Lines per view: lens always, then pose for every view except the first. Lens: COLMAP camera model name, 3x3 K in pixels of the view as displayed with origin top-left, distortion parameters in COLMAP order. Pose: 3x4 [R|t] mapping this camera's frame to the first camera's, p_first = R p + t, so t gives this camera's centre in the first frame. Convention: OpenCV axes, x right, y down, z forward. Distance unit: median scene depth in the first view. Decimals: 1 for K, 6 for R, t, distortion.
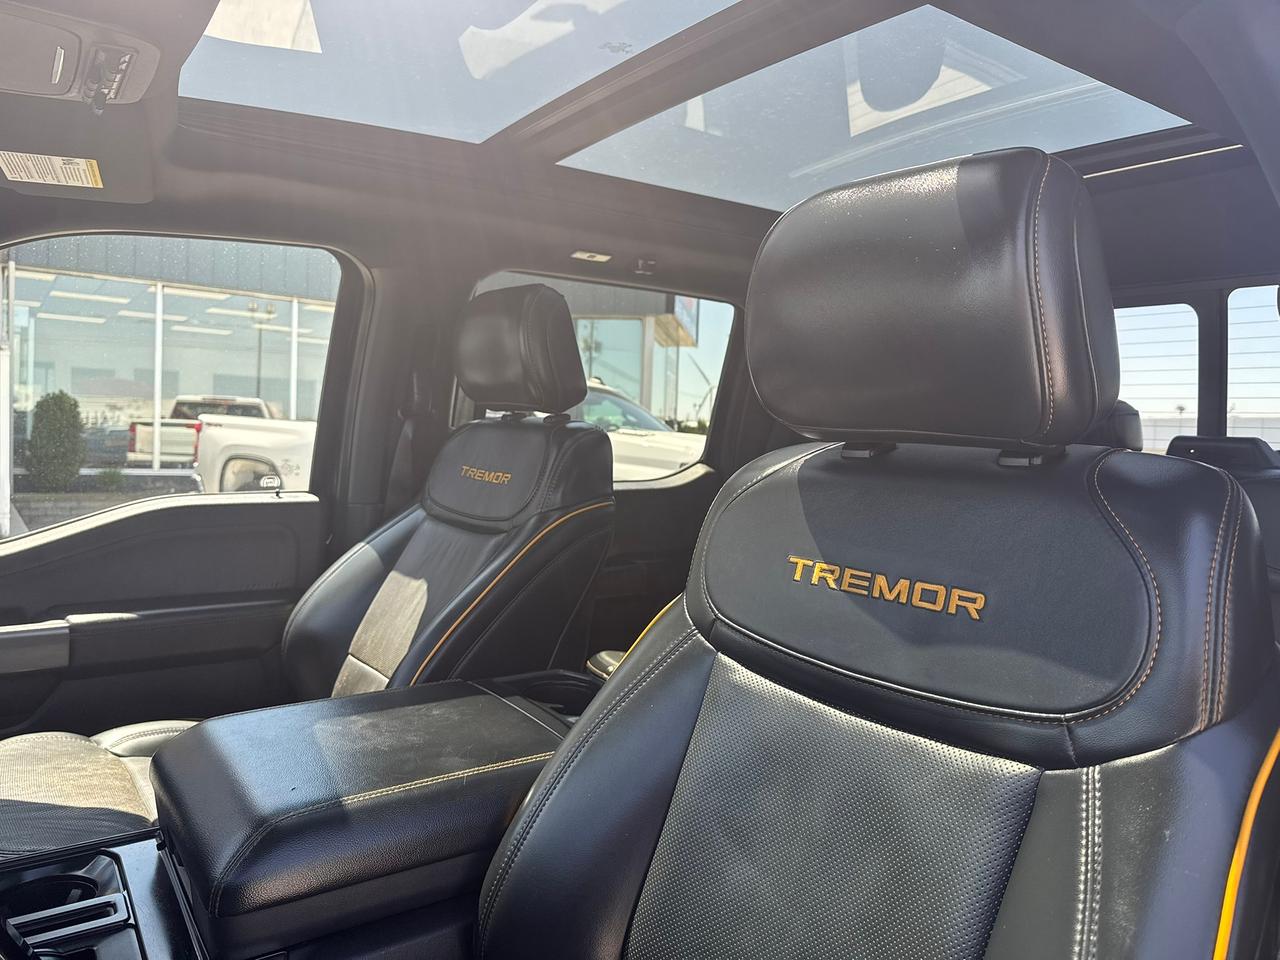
lens RADIAL K [[909.1, 0, 634.7], [0, 909.1, 484.0], [0, 0, 1]] dist [0.033213, -0.048943]
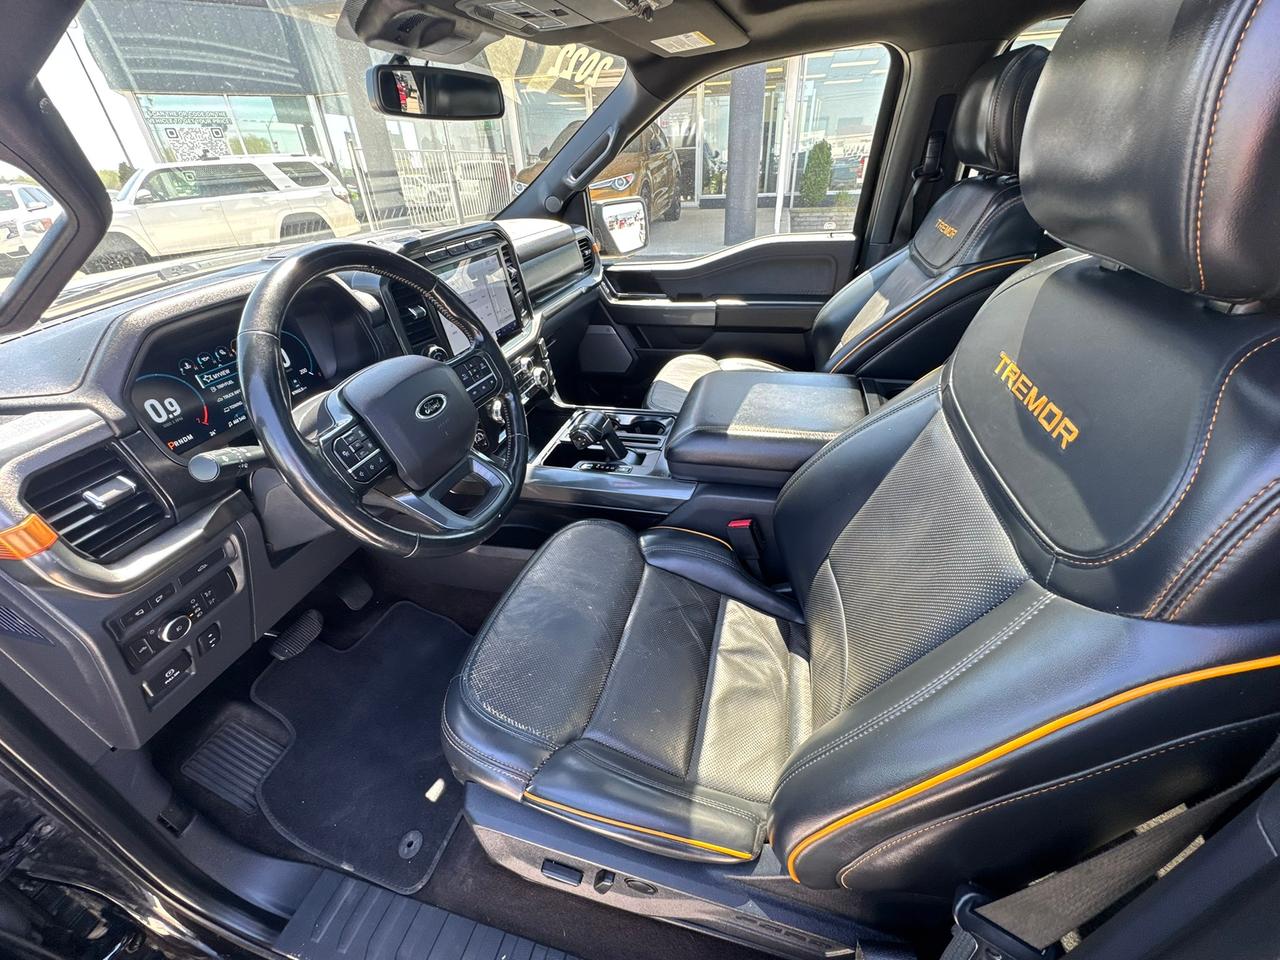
lens RADIAL K [[514.7, 0, 638.2], [0, 514.7, 476.5], [0, 0, 1]] dist [-0.000690, -0.000318]
pose [[0.634995, 0.352709, -0.687297, 0.223021], [0.021510, 0.881269, 0.472125, -0.062478], [0.772217, -0.314581, 0.552015, 0.100623]]
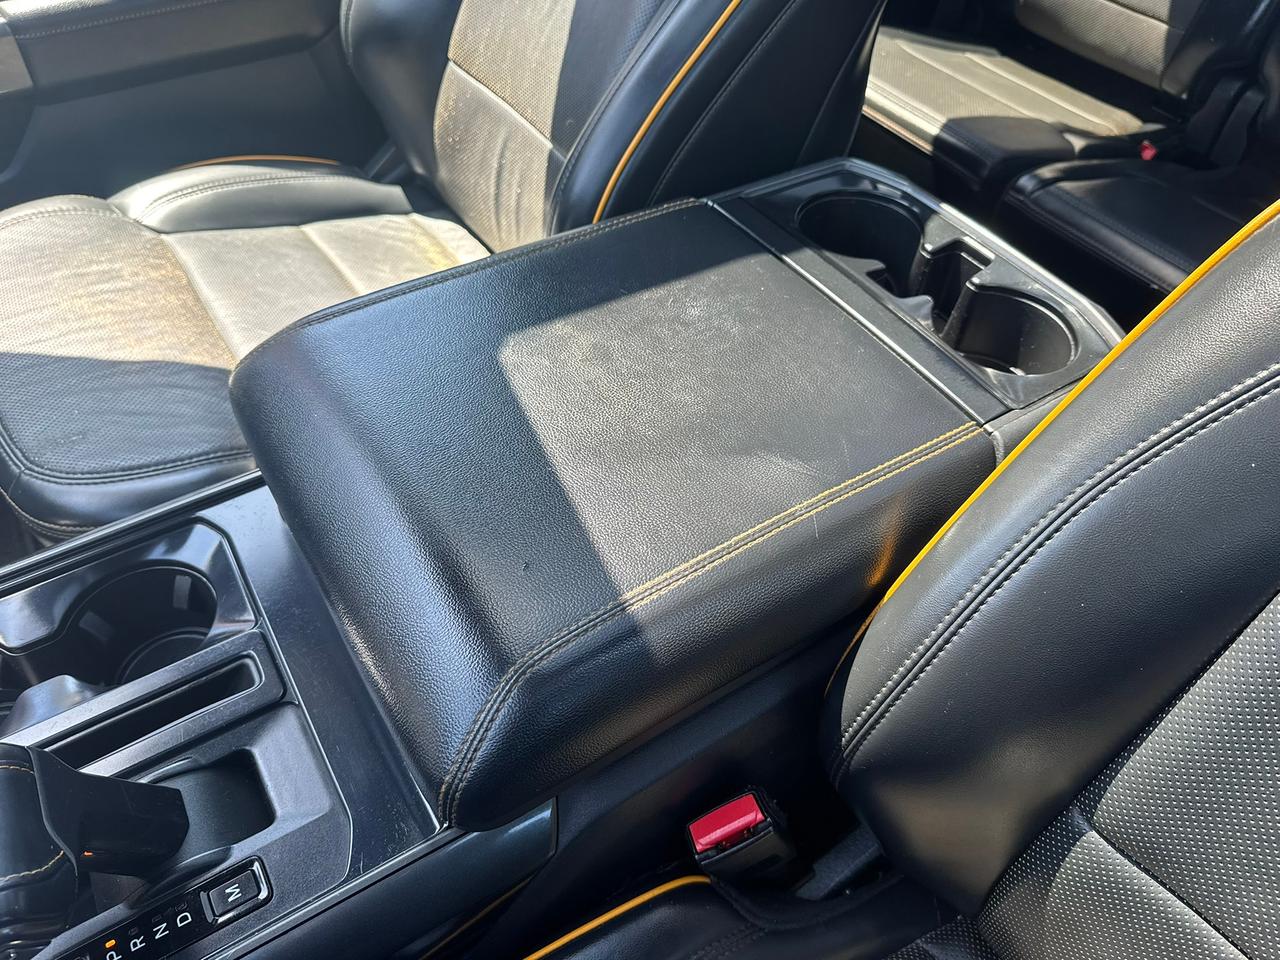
lens RADIAL K [[909.1, 0, 634.7], [0, 909.1, 484.0], [0, 0, 1]] dist [0.033213, -0.048943]
pose [[0.998796, 0.036147, -0.033179, -0.173359], [-0.003555, 0.727752, 0.685831, -0.044175], [0.048937, -0.684887, 0.727004, 0.383536]]
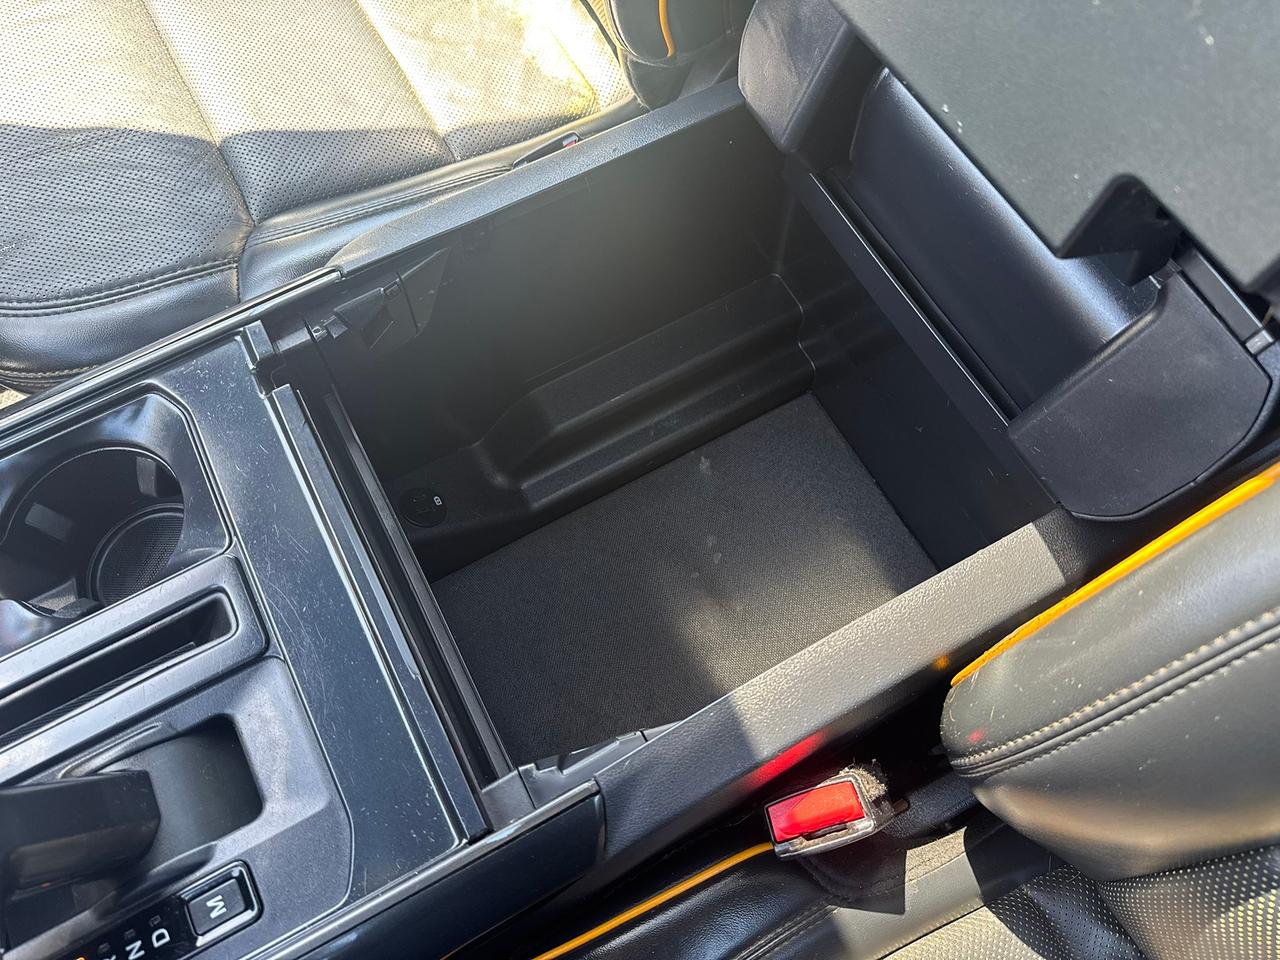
lens RADIAL K [[909.1, 0, 634.7], [0, 909.1, 484.0], [0, 0, 1]] dist [0.033213, -0.048943]
pose [[0.991452, 0.091513, -0.092991, -0.184875], [0.041089, 0.457464, 0.888278, -0.007321], [0.123829, -0.884507, 0.449794, 0.520614]]
